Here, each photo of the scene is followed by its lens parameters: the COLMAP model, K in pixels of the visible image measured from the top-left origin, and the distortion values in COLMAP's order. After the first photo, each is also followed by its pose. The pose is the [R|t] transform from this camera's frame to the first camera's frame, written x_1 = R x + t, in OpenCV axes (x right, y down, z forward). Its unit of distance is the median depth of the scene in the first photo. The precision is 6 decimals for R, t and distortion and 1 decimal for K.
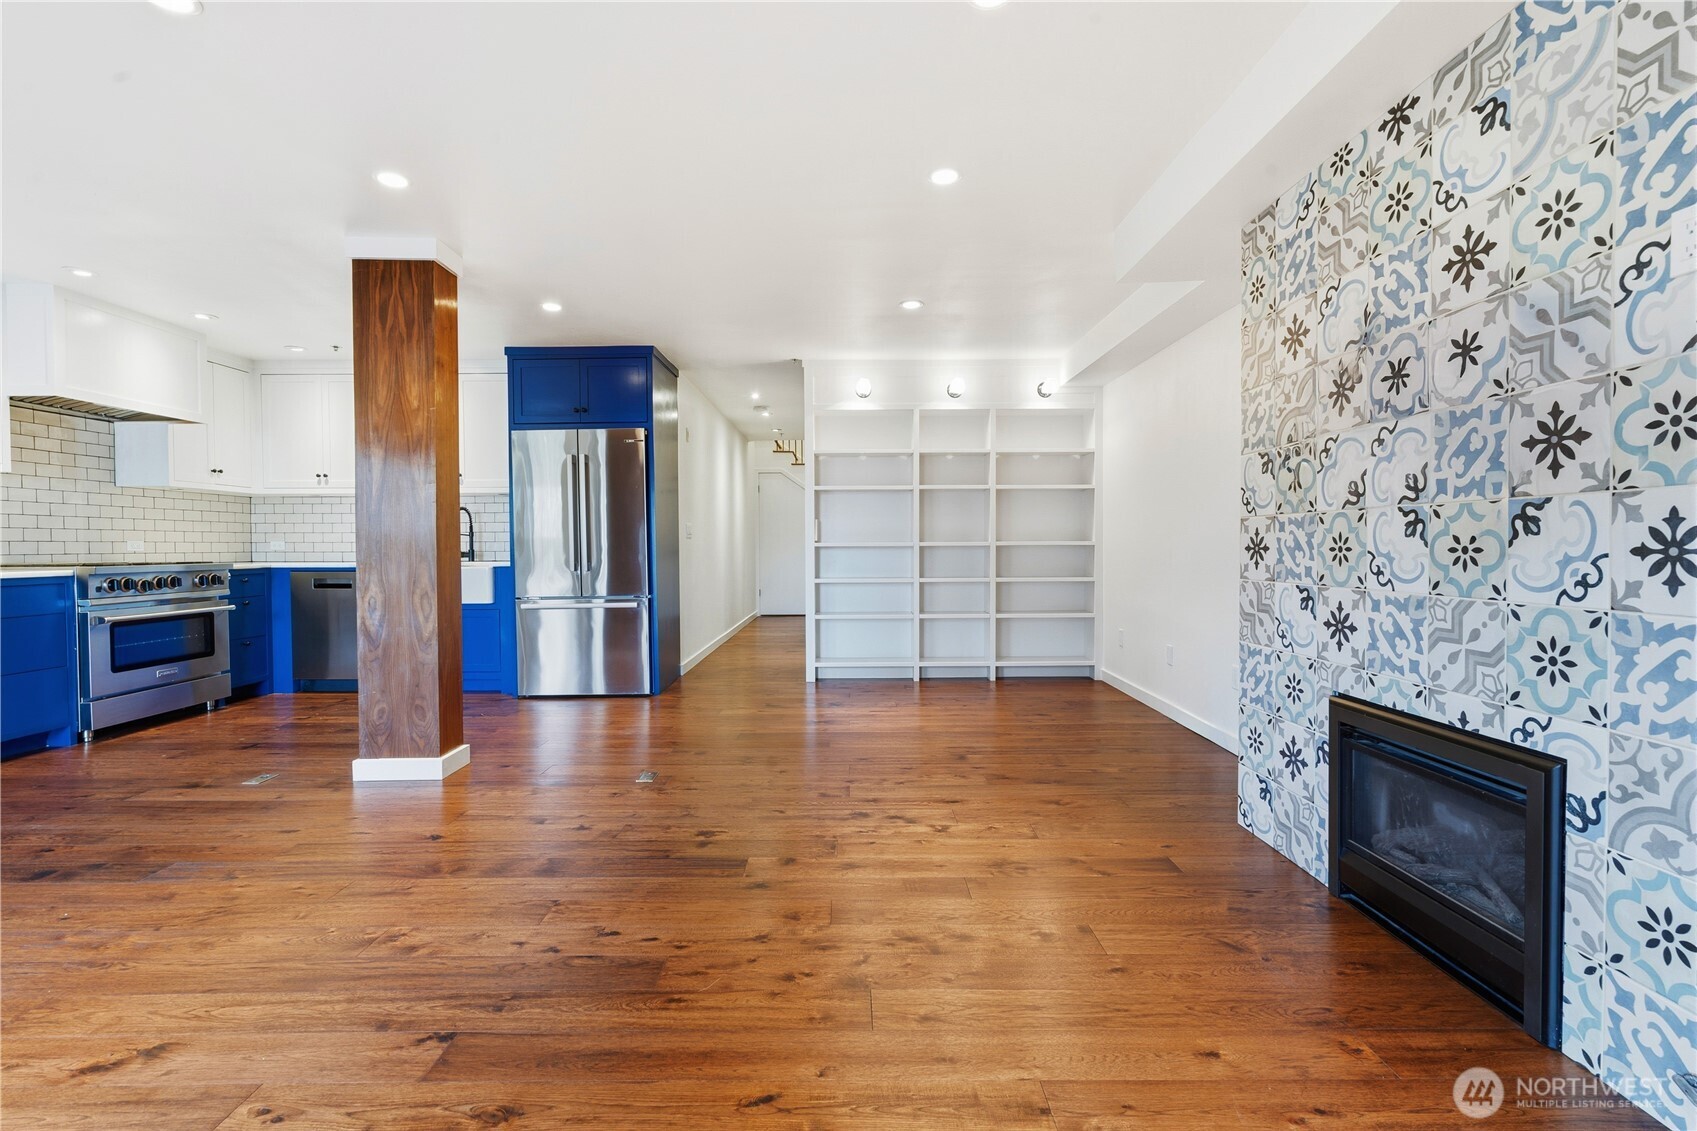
lens RADIAL K [[764.8, 0, 845.2], [0, 764.8, 542.8], [0, 0, 1]] dist [-0.001544, 0.000549]
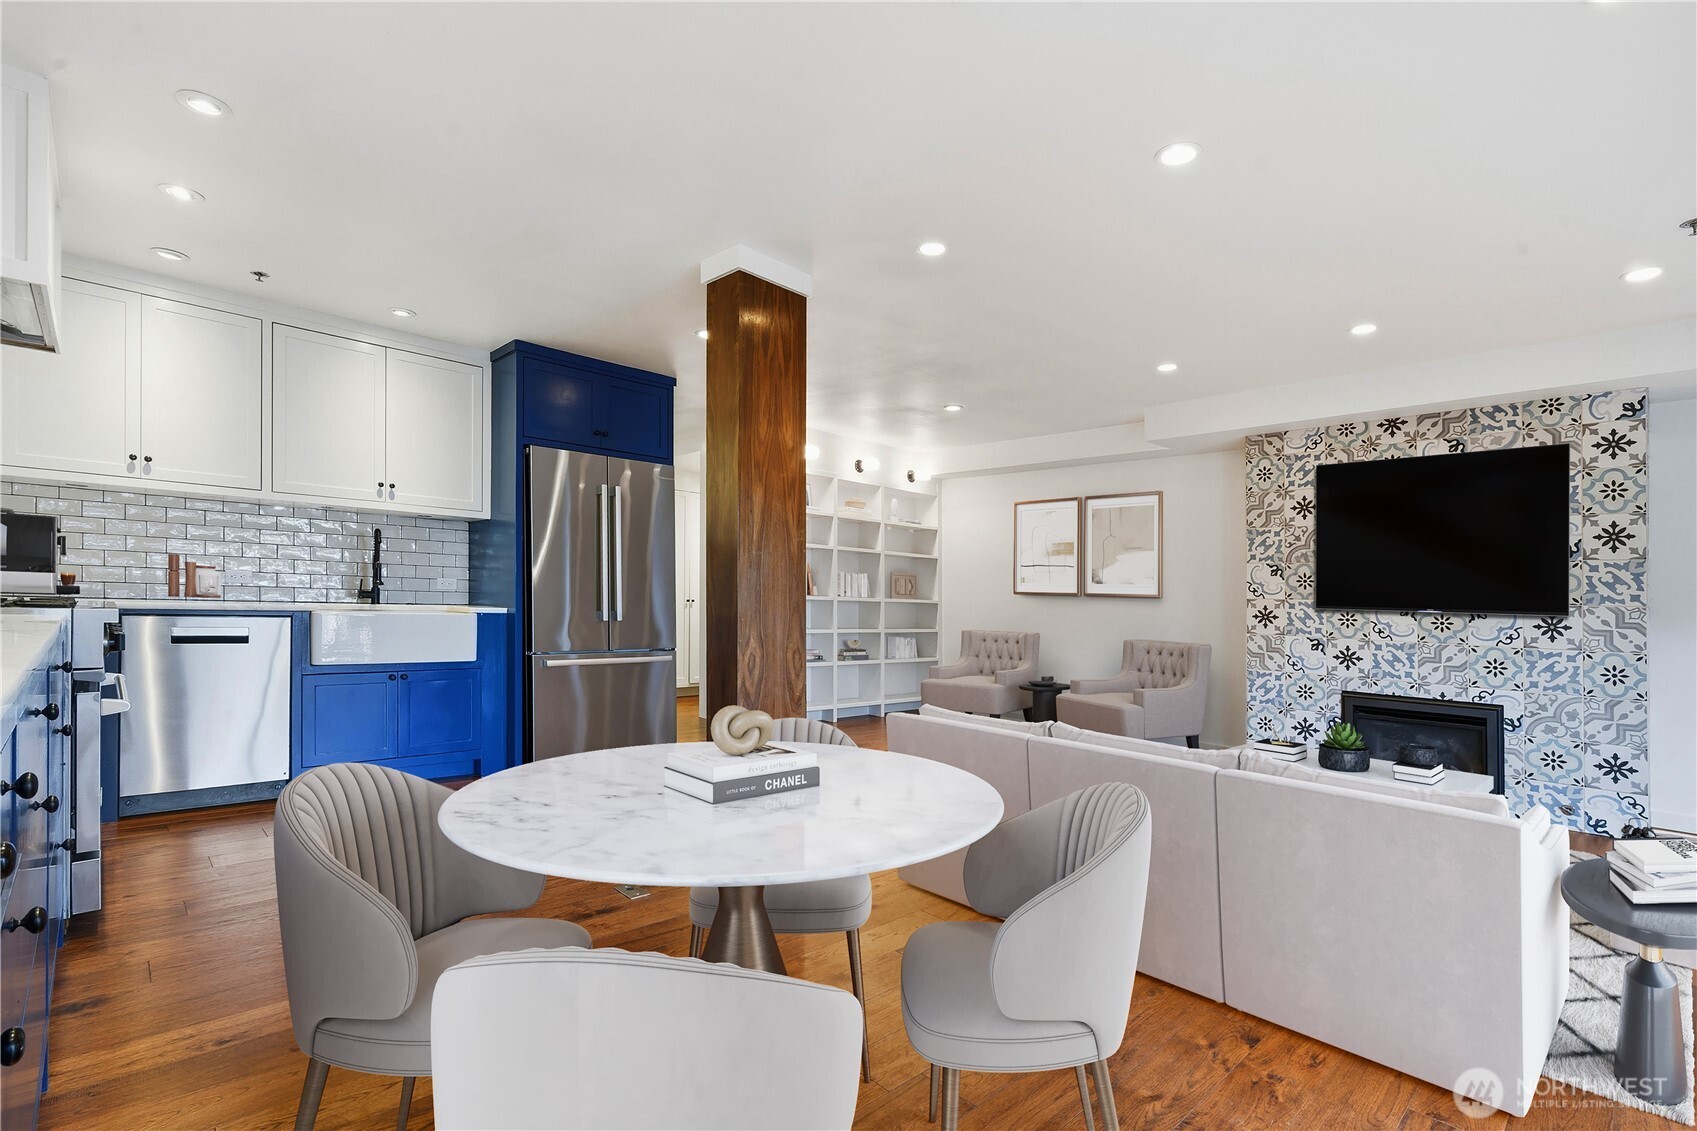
lens RADIAL K [[794.8, 0, 830.5], [0, 794.8, 554.7], [0, 0, 1]] dist [-0.000496, -0.000096]
pose [[0.726943, 0.066586, 0.683462, -2.012416], [-0.038789, 0.997680, -0.055942, 0.008013], [-0.685601, 0.014156, 0.727840, 0.451447]]
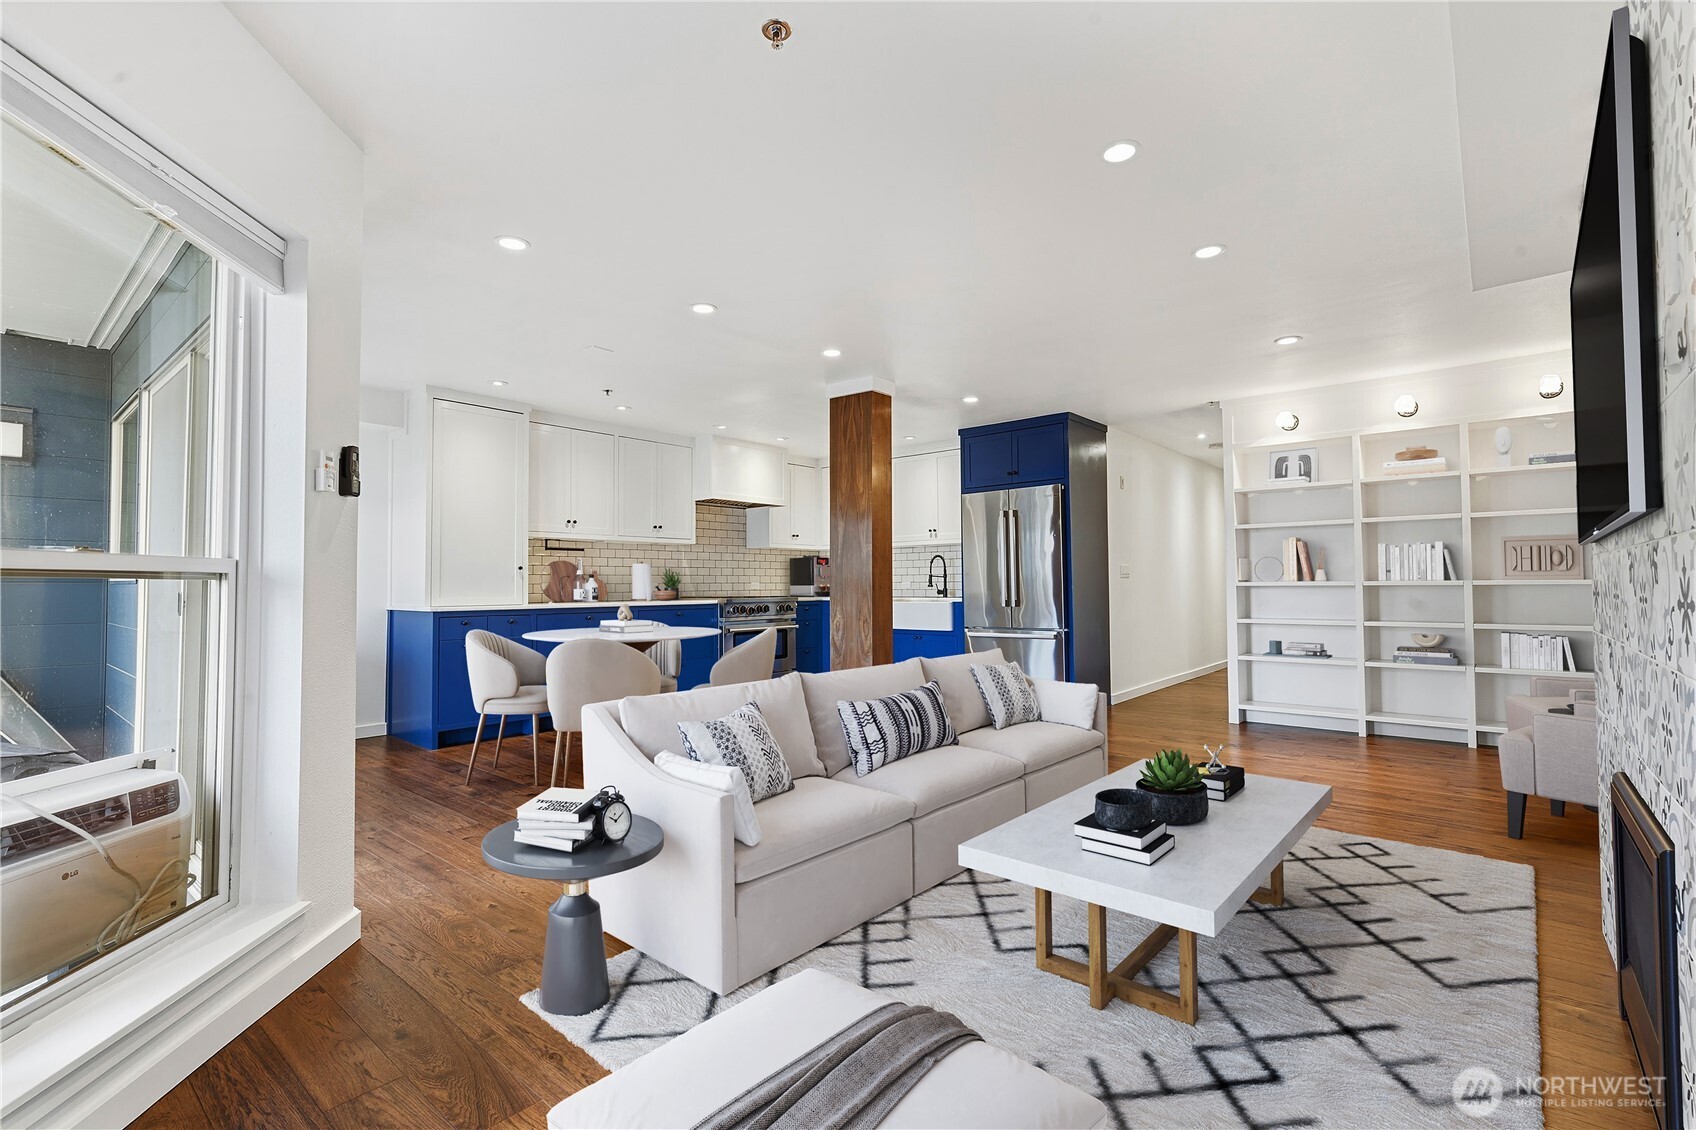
lens RADIAL K [[764.4, 0, 844.7], [0, 764.4, 542.3], [0, 0, 1]] dist [-0.001544, 0.000549]
pose [[0.764566, -0.035989, -0.643540, 0.587820], [0.004568, 0.998717, -0.050424, -0.011734], [0.644529, 0.035613, 0.763750, -0.231069]]
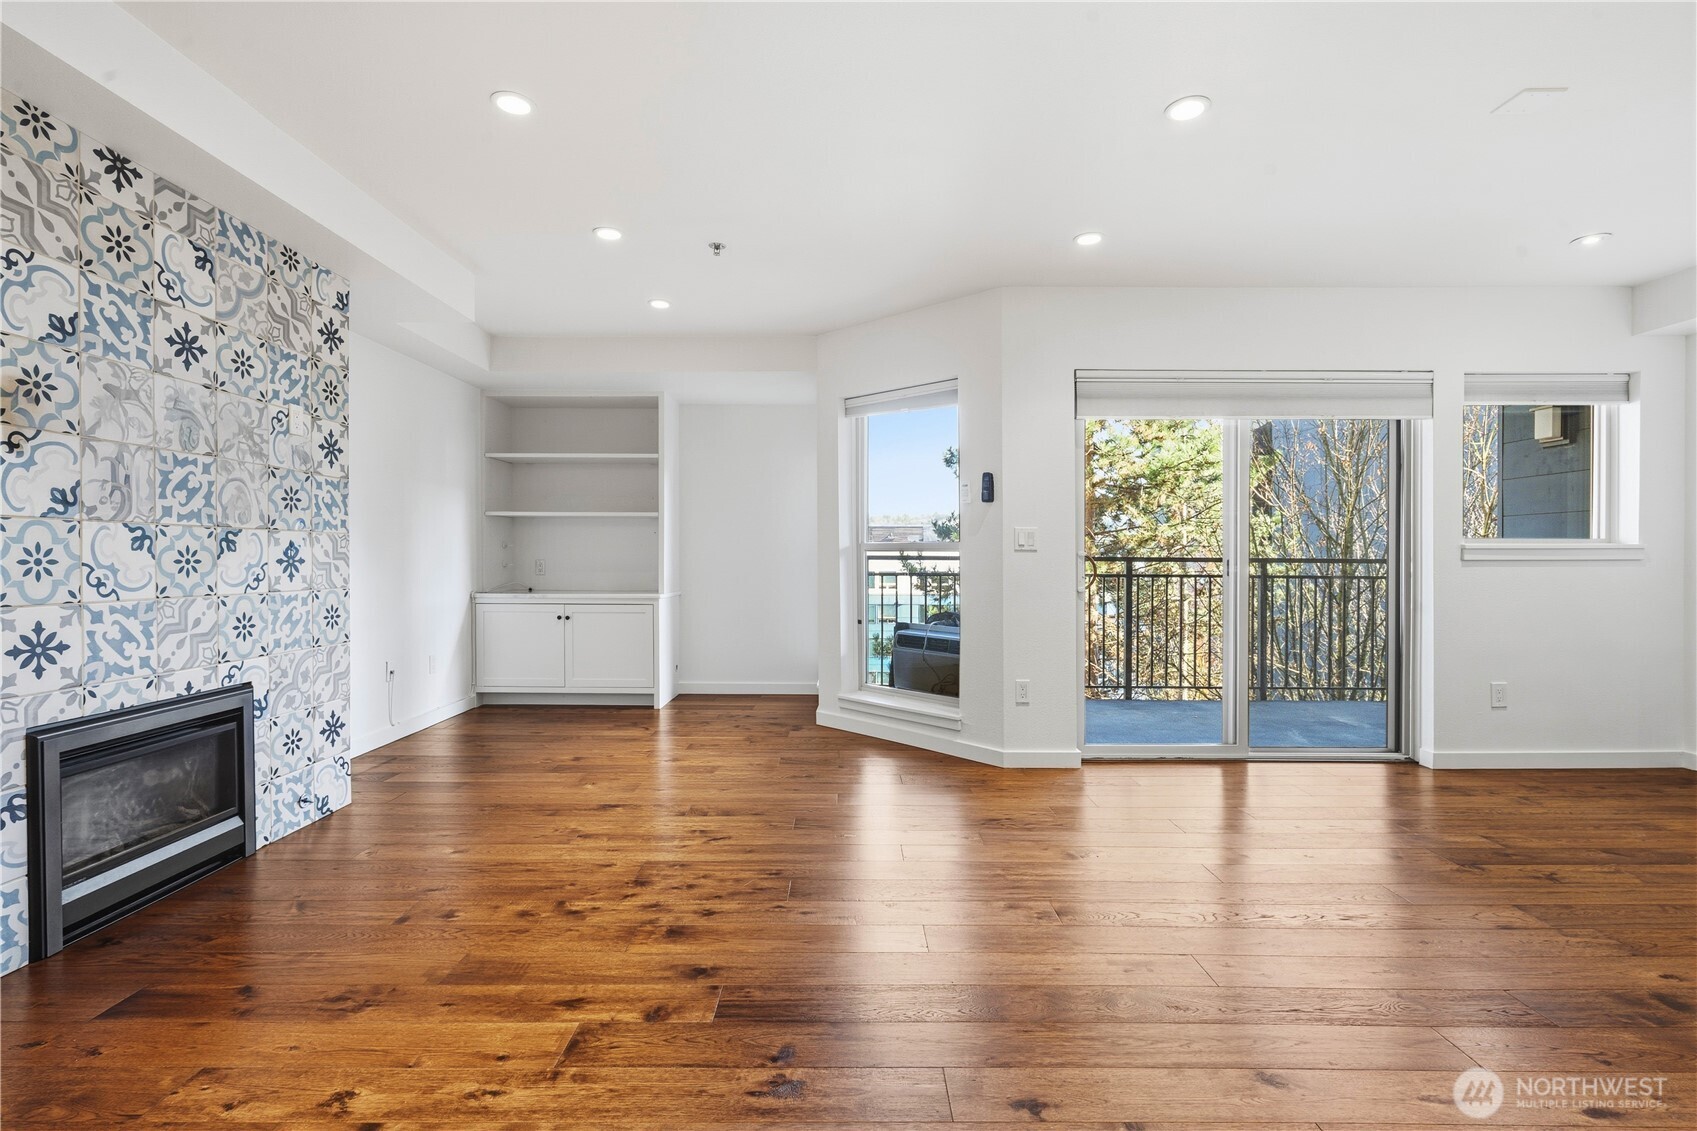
lens RADIAL K [[764.8, 0, 845.2], [0, 764.8, 542.8], [0, 0, 1]] dist [-0.001544, 0.000549]
pose [[-0.999877, 0.014577, -0.005847, -0.304938], [0.014721, 0.999569, -0.025385, 0.024860], [0.005475, -0.025468, -0.999661, 2.102018]]
